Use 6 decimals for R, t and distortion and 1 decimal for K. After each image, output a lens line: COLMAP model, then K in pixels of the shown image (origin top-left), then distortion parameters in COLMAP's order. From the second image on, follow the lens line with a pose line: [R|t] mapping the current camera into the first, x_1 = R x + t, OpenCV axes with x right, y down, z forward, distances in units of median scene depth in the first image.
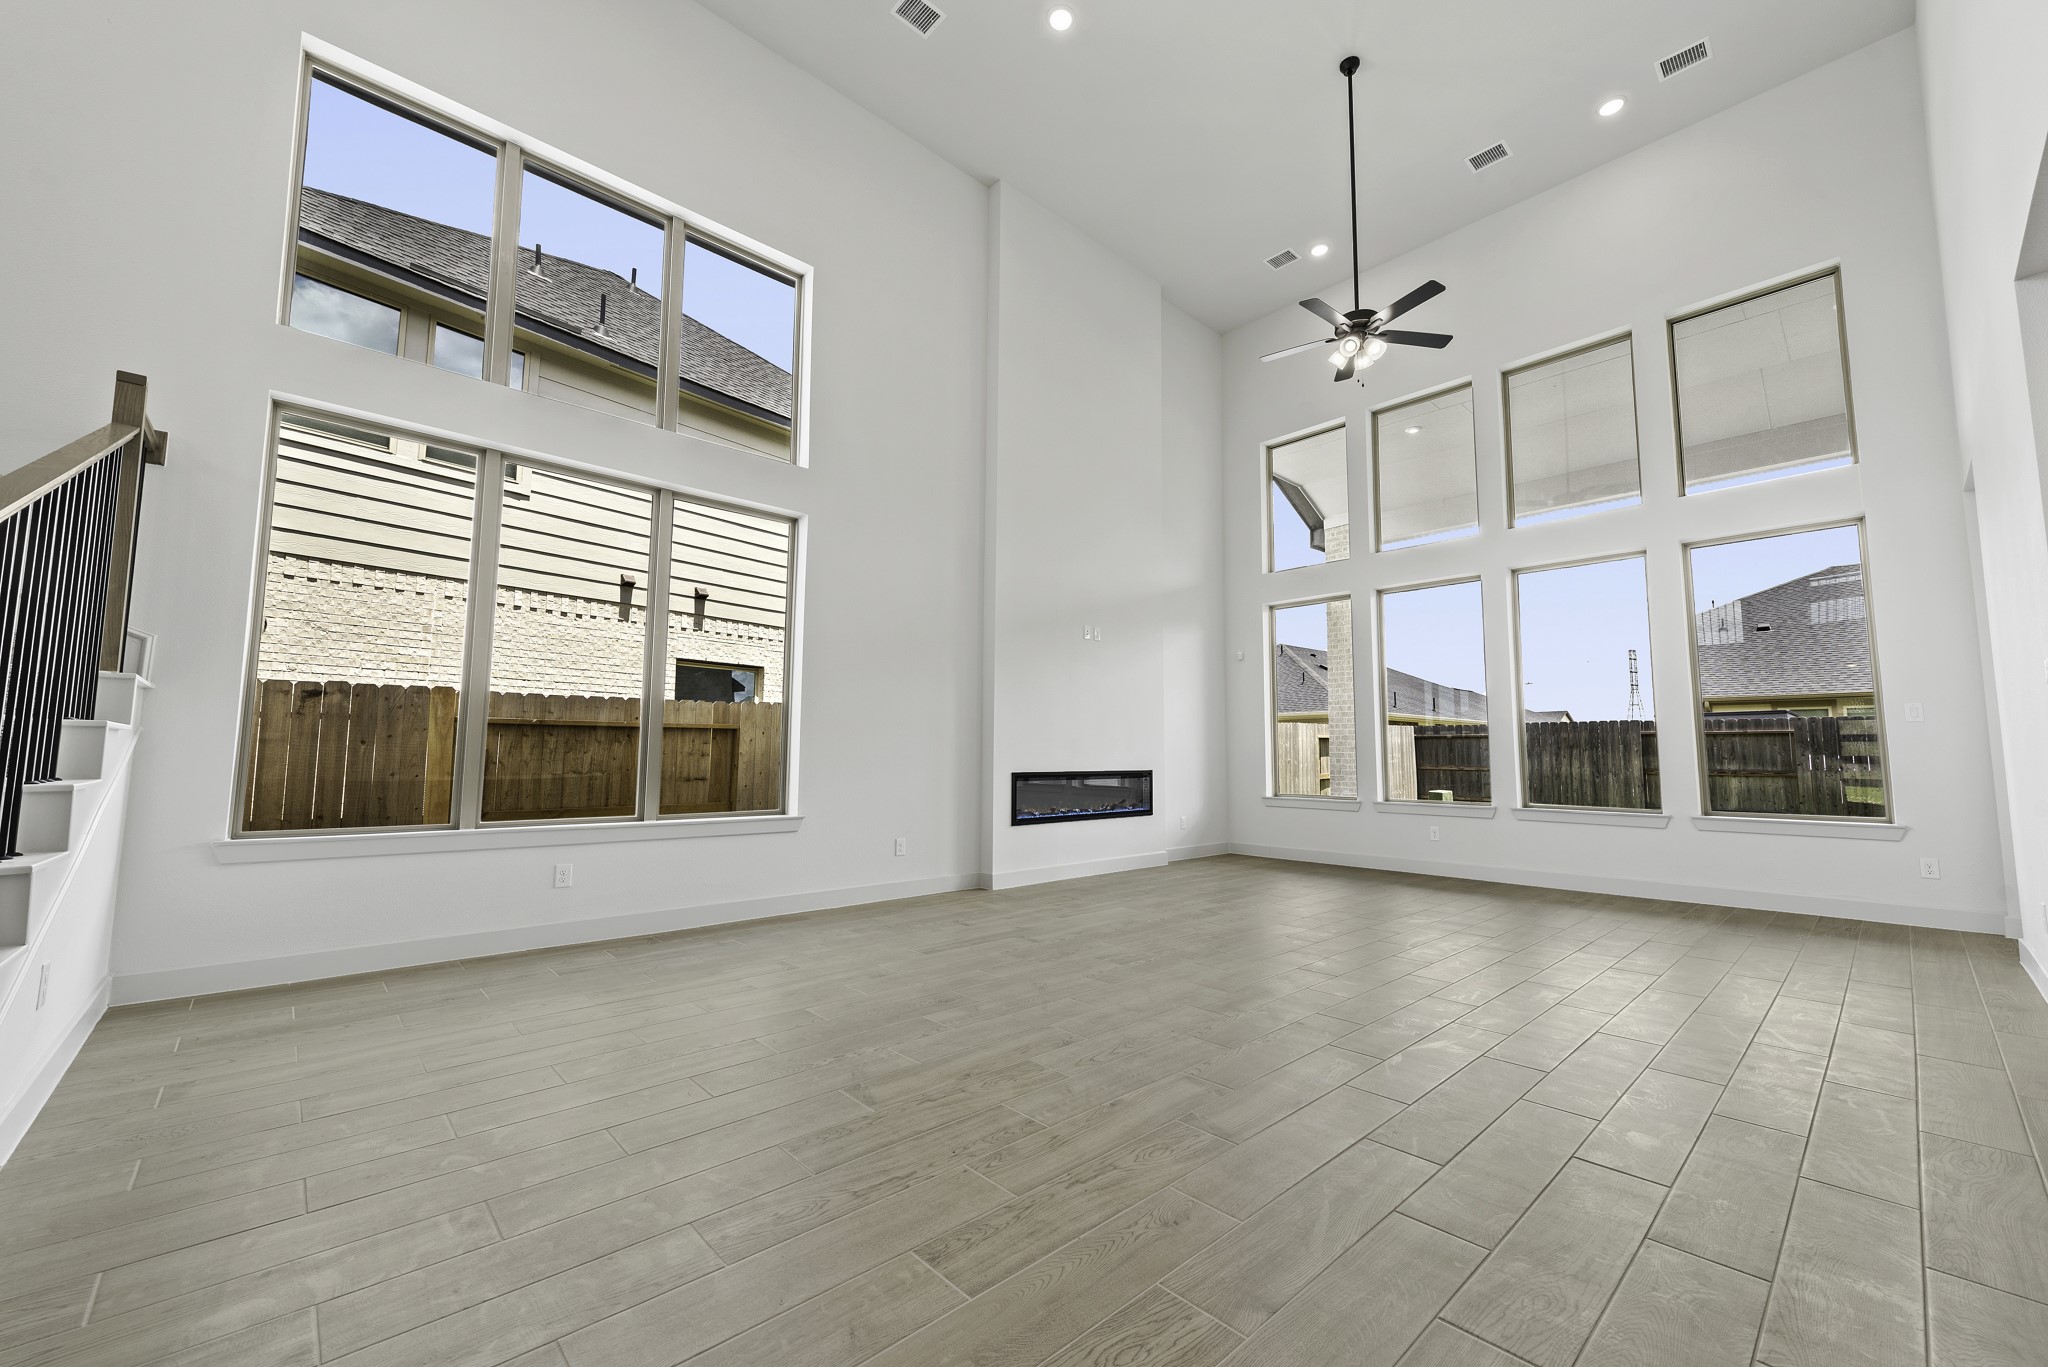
lens RADIAL K [[808.5, 0, 1027.0], [0, 808.5, 678.1], [0, 0, 1]] dist [0.007568, -0.001752]
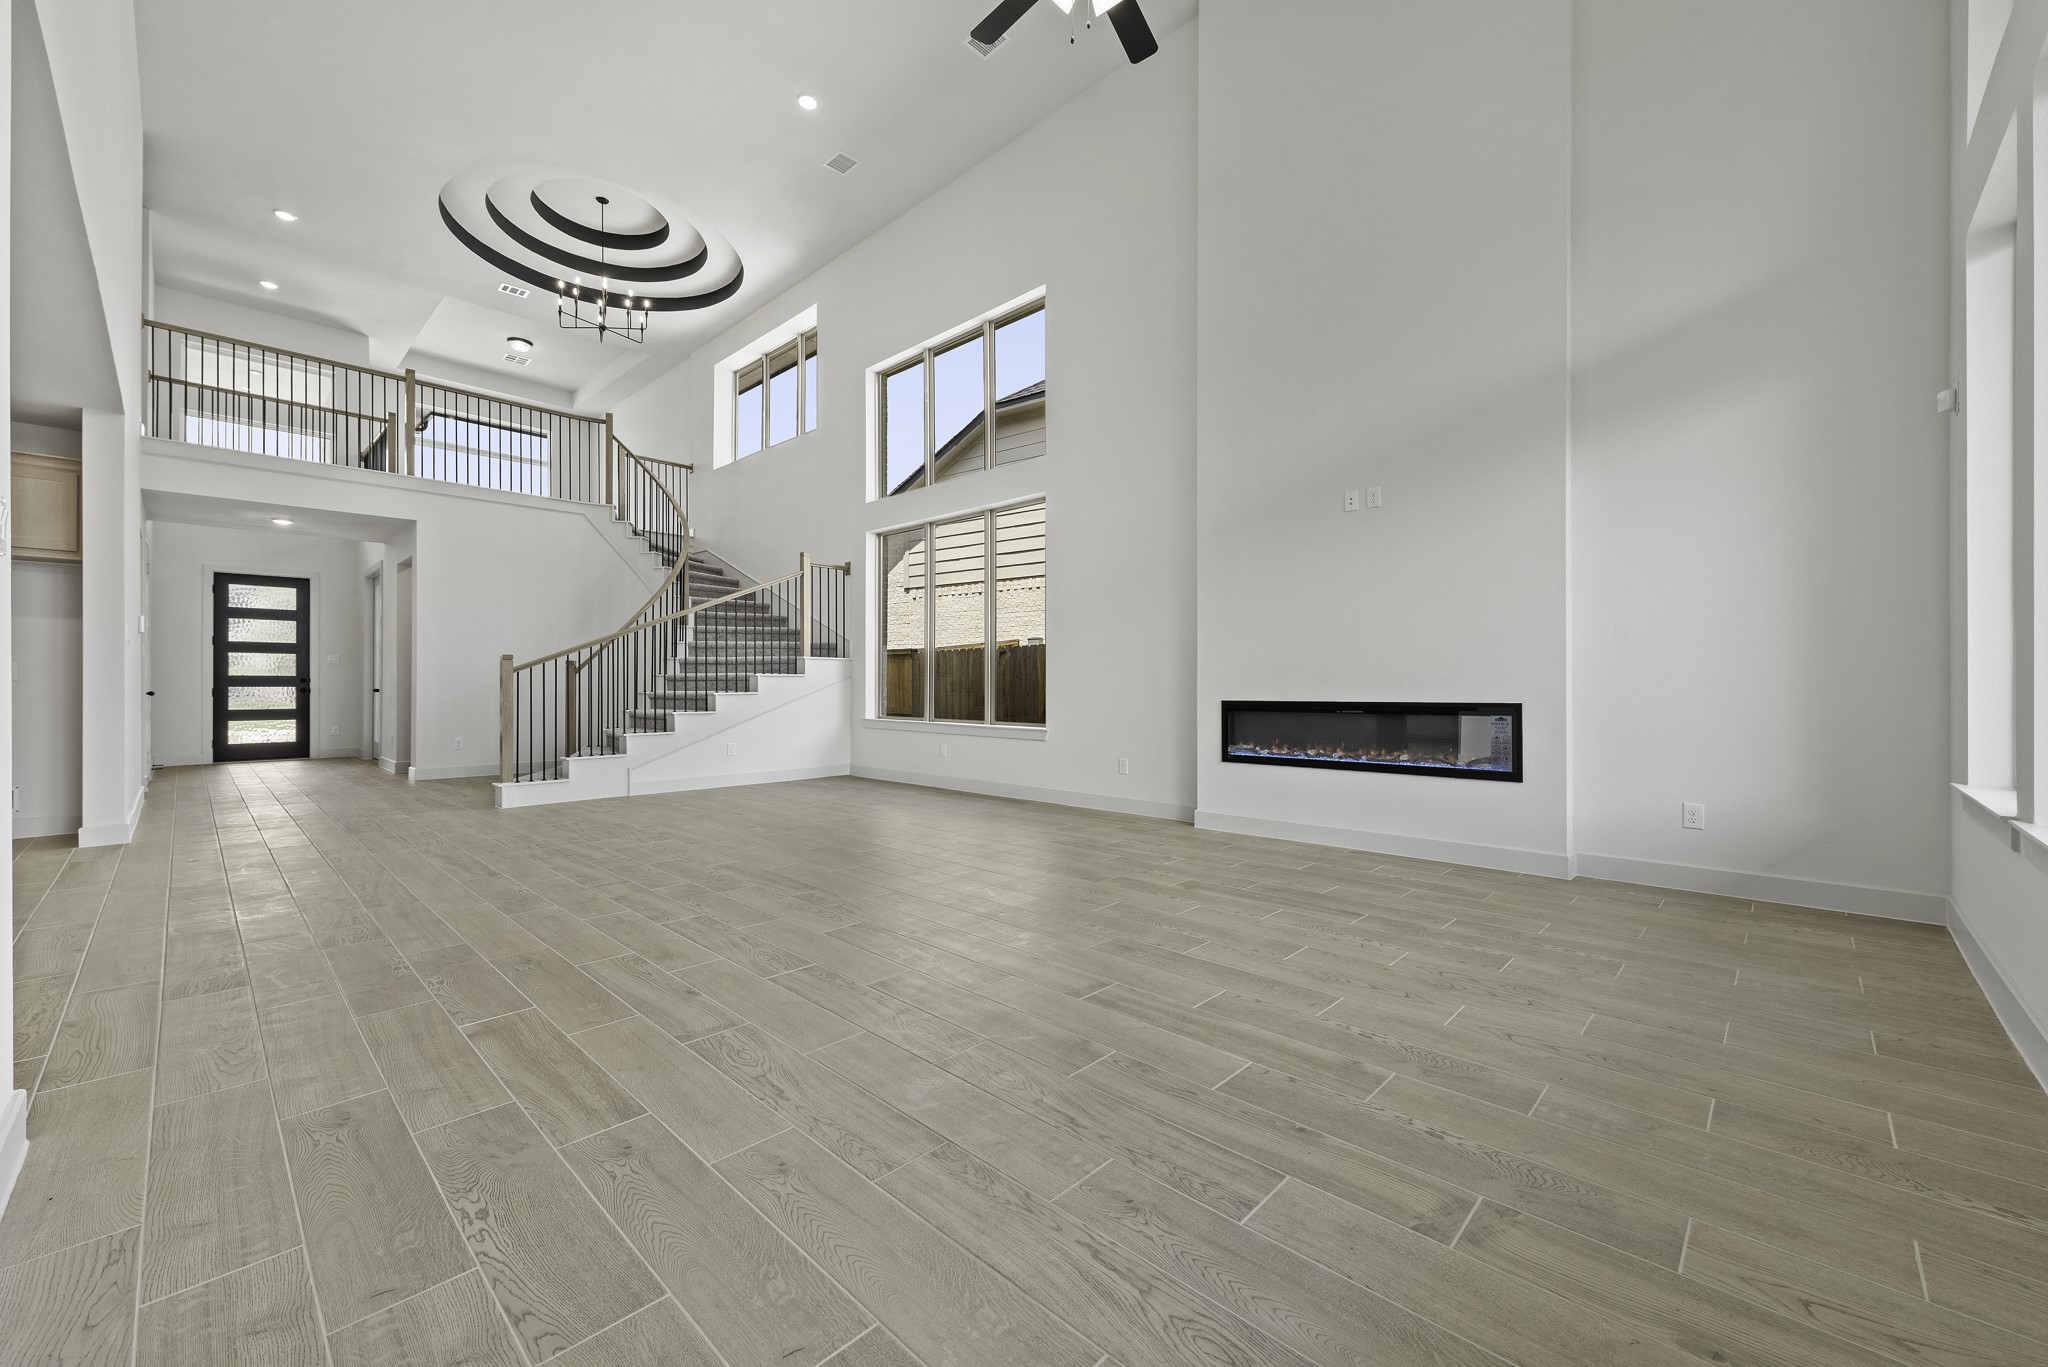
lens RADIAL K [[808.5, 0, 1015.6], [0, 808.5, 687.4], [0, 0, 1]] dist [0.007568, -0.001752]
pose [[0.048652, -0.005022, -0.998803, 0.827952], [0.095782, 0.995402, -0.000339, 0.079827], [0.994213, -0.095651, 0.048909, 0.725839]]
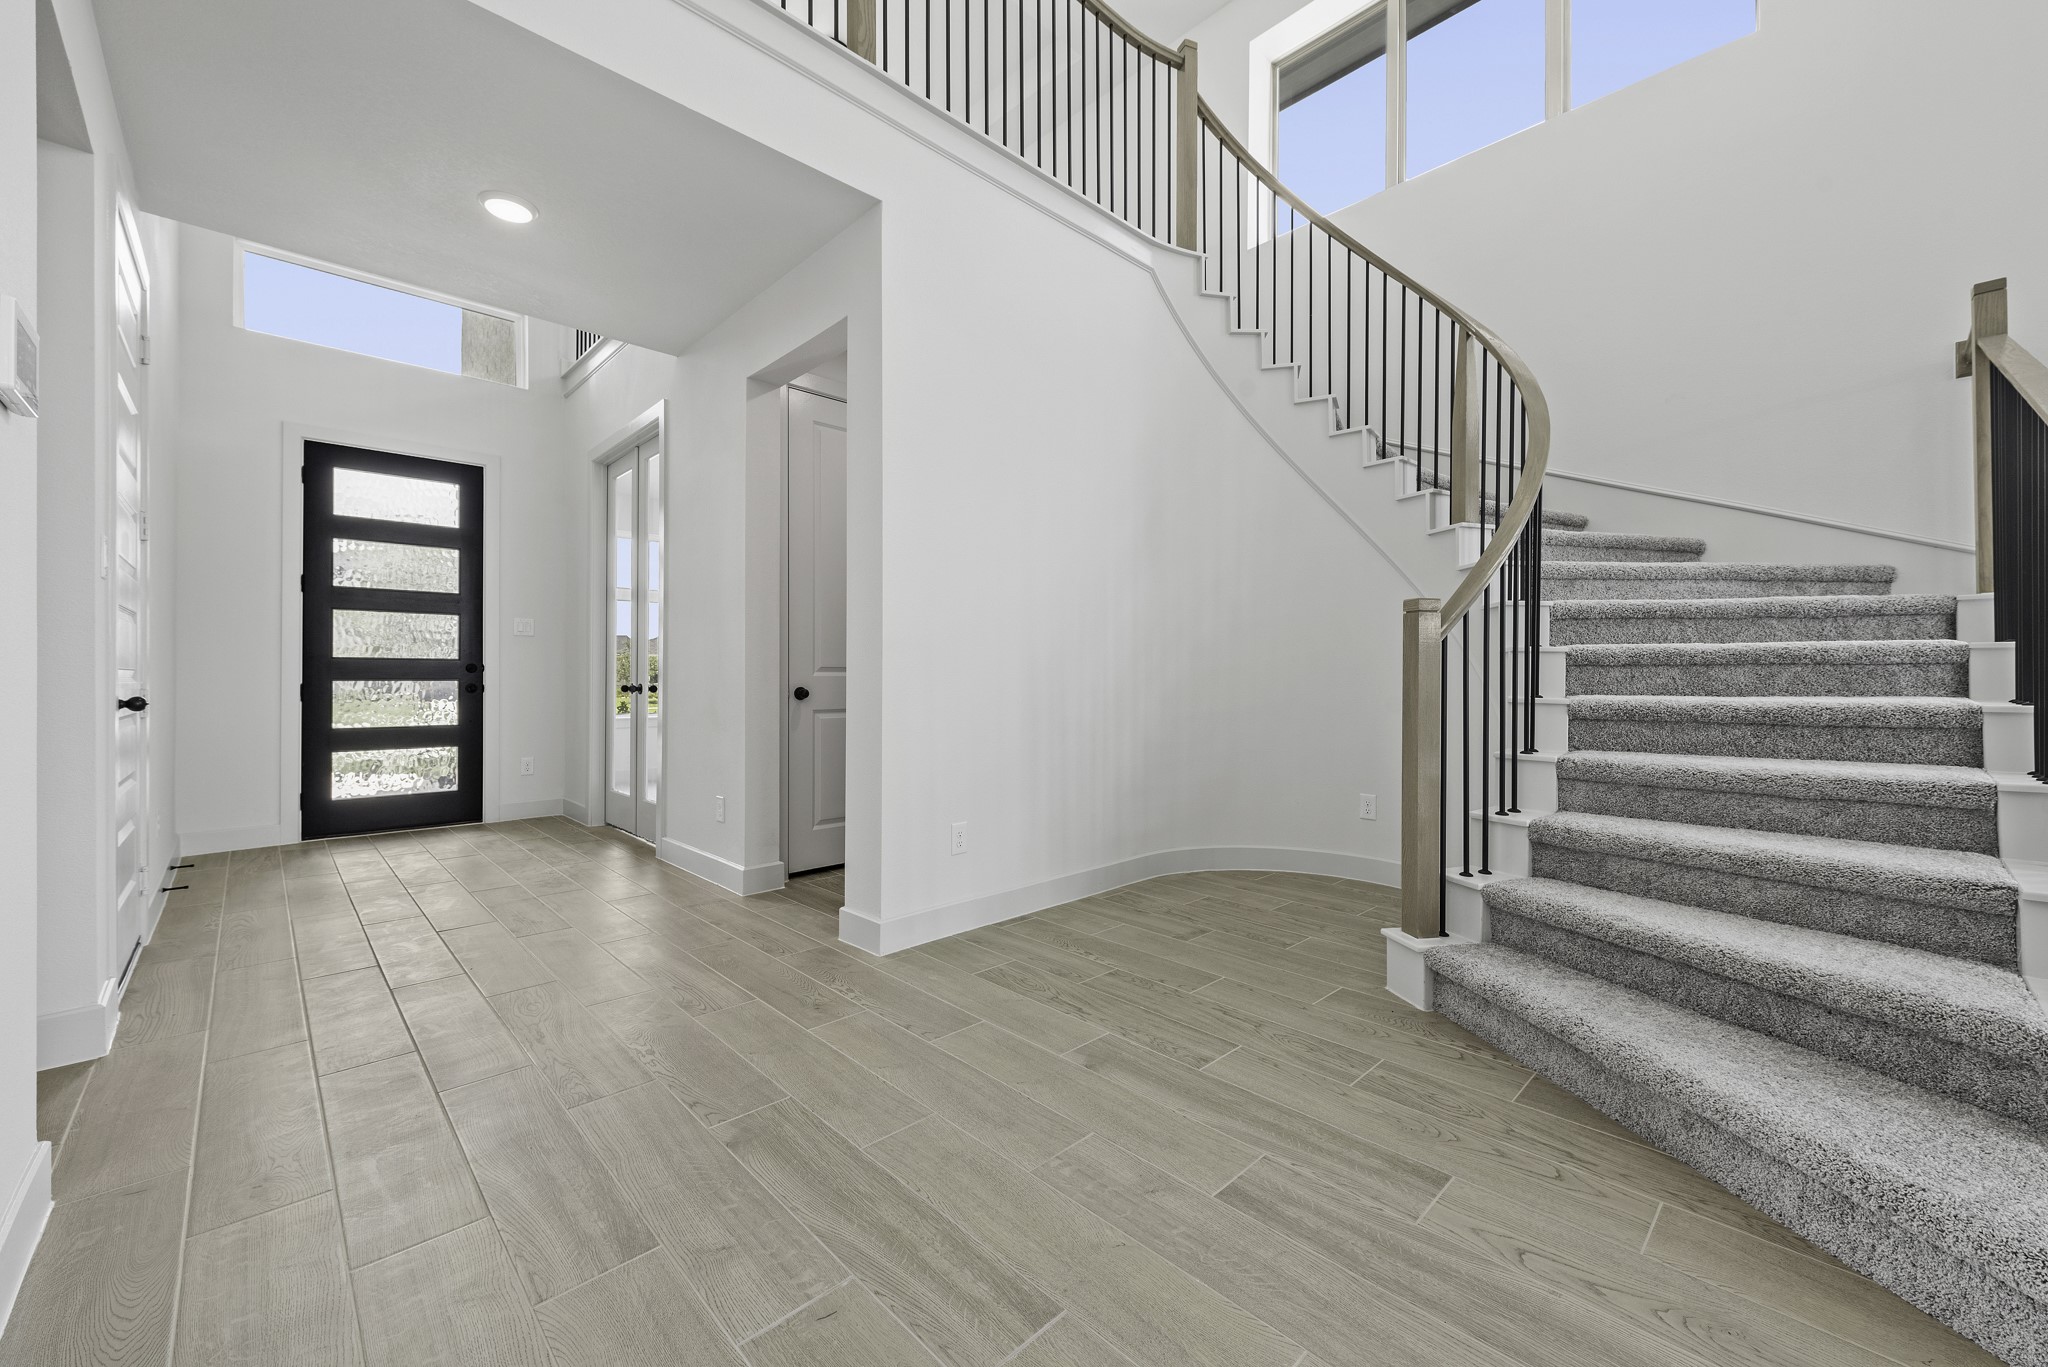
lens RADIAL K [[808.5, 0, 1019.3], [0, 808.5, 672.2], [0, 0, 1]] dist [0.007568, -0.001752]
pose [[0.004458, -0.012750, -0.999909, 0.496627], [0.096639, 0.995244, -0.012259, 0.048205], [0.995310, -0.096576, 0.005669, 0.425523]]
